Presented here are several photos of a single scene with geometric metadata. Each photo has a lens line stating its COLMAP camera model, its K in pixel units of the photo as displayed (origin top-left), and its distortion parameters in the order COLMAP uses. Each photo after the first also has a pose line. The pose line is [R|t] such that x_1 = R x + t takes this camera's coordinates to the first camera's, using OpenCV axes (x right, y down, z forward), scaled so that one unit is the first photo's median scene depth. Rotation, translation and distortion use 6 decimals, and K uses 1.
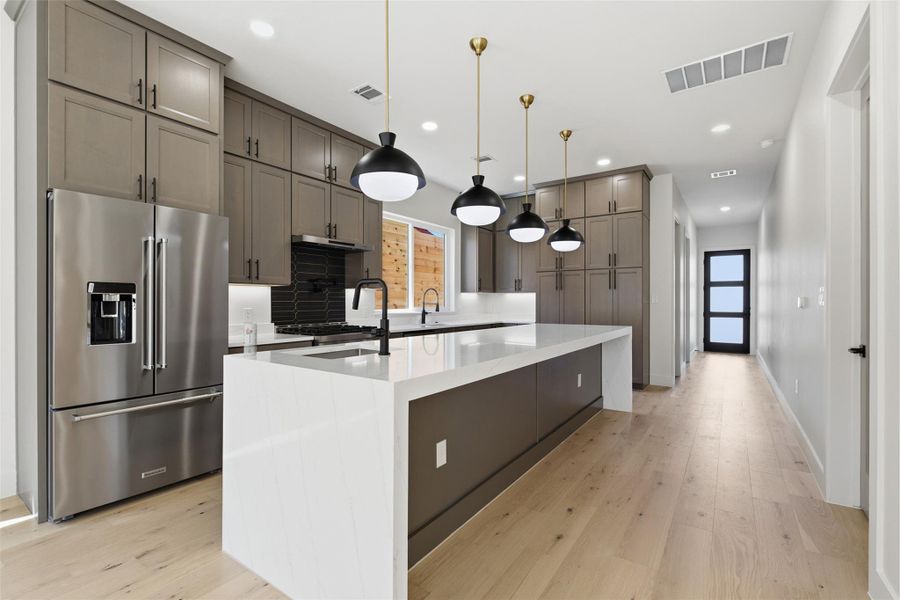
lens RADIAL K [[404.9, 0, 448.9], [0, 404.9, 302.3], [0, 0, 1]] dist [-0.000208, -0.000140]
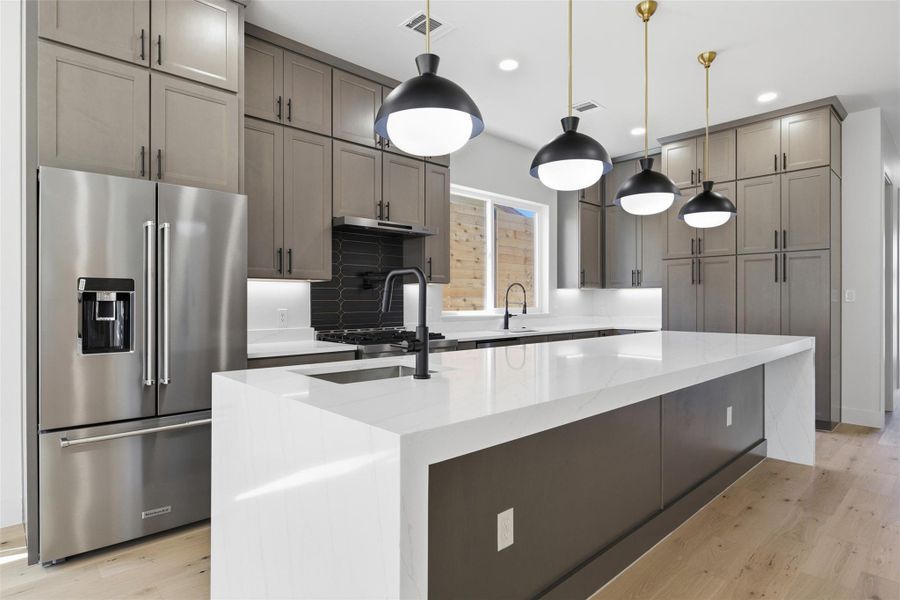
lens RADIAL K [[484.9, 0, 450.4], [0, 484.9, 303.2], [0, 0, 1]] dist [-0.003657, -0.000418]
pose [[0.979099, -0.001451, -0.203378, 0.029732], [0.002129, 0.999993, 0.003116, 0.000043], [0.203372, -0.003484, 0.979095, 0.111194]]
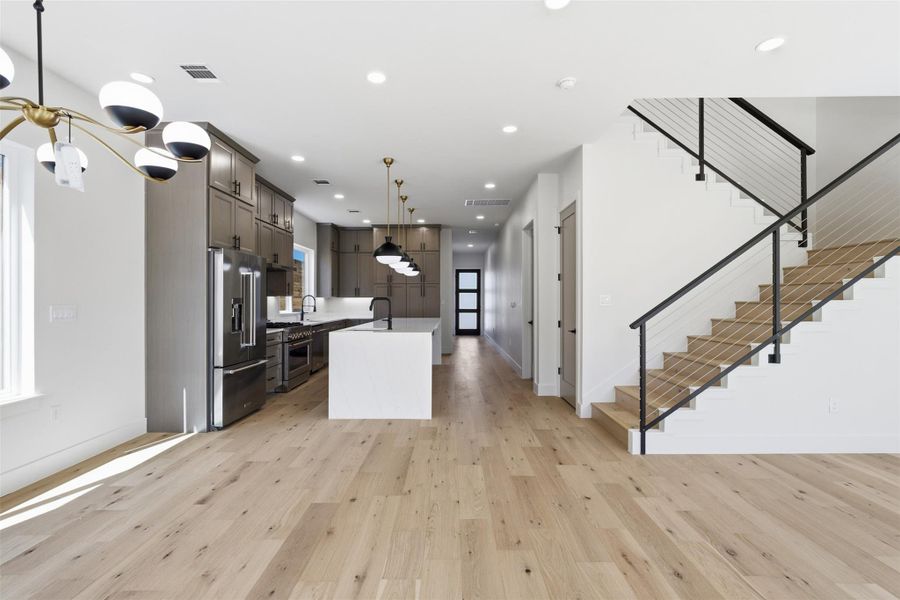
lens RADIAL K [[413.0, 0, 450.0], [0, 413.0, 300.0], [0, 0, 1]] dist [0.001381, 0.000185]
pose [[0.823112, -0.000598, 0.567878, -0.646480], [0.001701, 0.999998, -0.001412, -0.021488], [-0.567876, 0.002128, 0.823111, -0.626169]]
